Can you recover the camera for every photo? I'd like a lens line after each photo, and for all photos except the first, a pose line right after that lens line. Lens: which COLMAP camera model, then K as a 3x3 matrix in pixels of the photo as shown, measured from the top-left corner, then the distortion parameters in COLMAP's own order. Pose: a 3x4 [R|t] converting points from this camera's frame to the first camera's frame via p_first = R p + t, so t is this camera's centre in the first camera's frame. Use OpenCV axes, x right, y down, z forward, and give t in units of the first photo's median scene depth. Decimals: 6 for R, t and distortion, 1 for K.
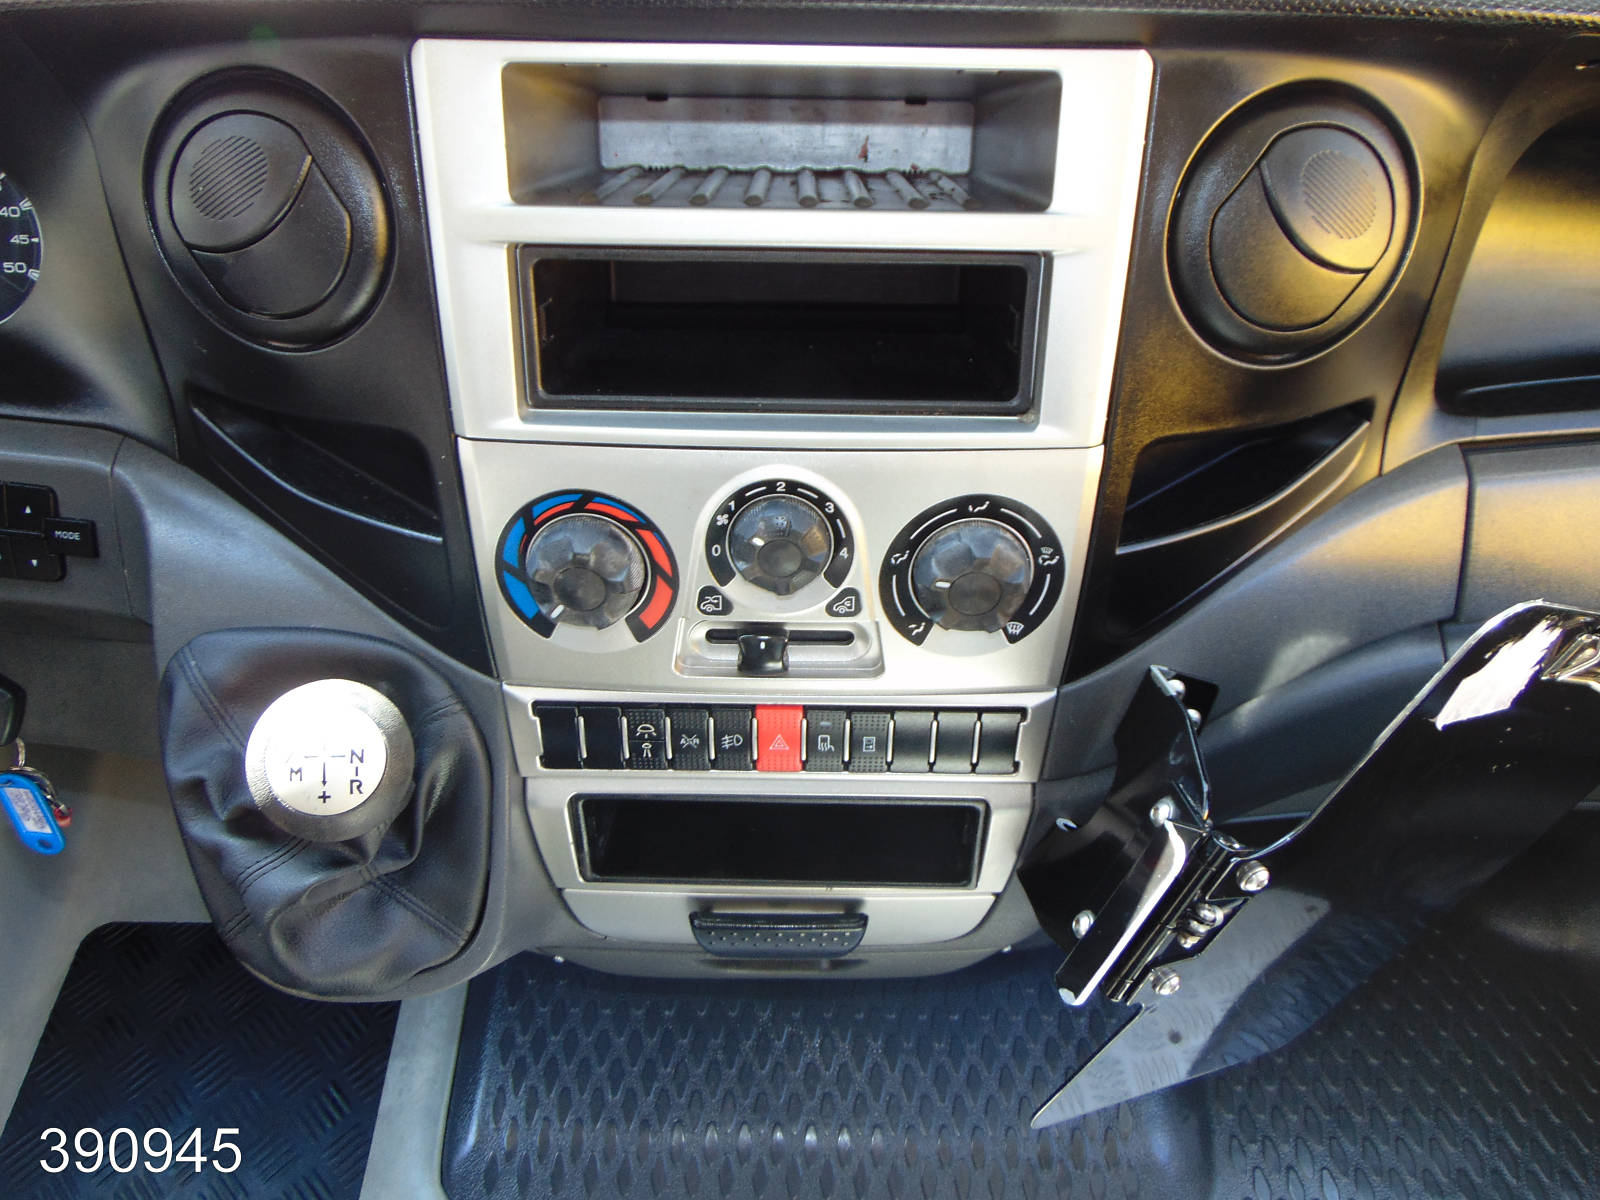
lens RADIAL K [[1161.8, 0, 797.1], [0, 1161.8, 601.3], [0, 0, 1]] dist [-0.019600, 0.017574]
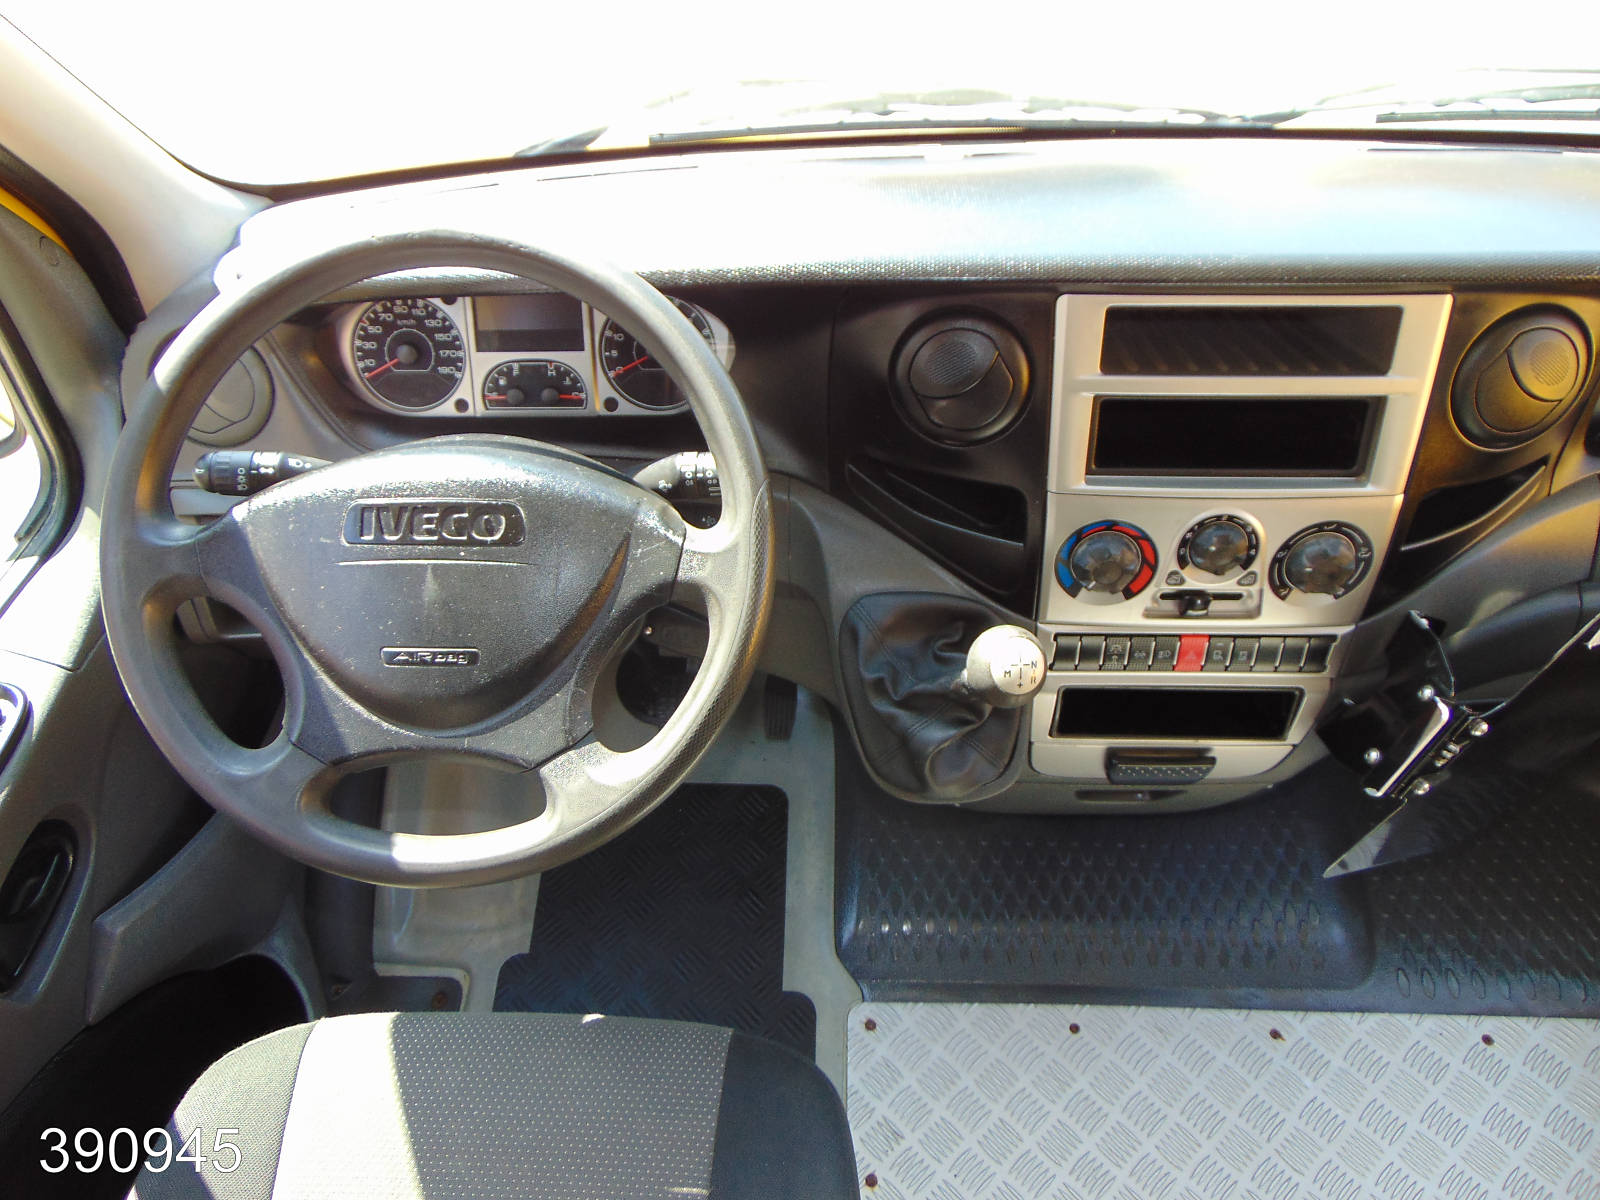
lens RADIAL K [[1161.8, 0, 797.7], [0, 1161.8, 602.4], [0, 0, 1]] dist [-0.019600, 0.017574]
pose [[0.999186, -0.004806, -0.040060, -0.584774], [0.008132, 0.996493, 0.083286, -0.117313], [0.039519, -0.083544, 0.995720, -0.820787]]
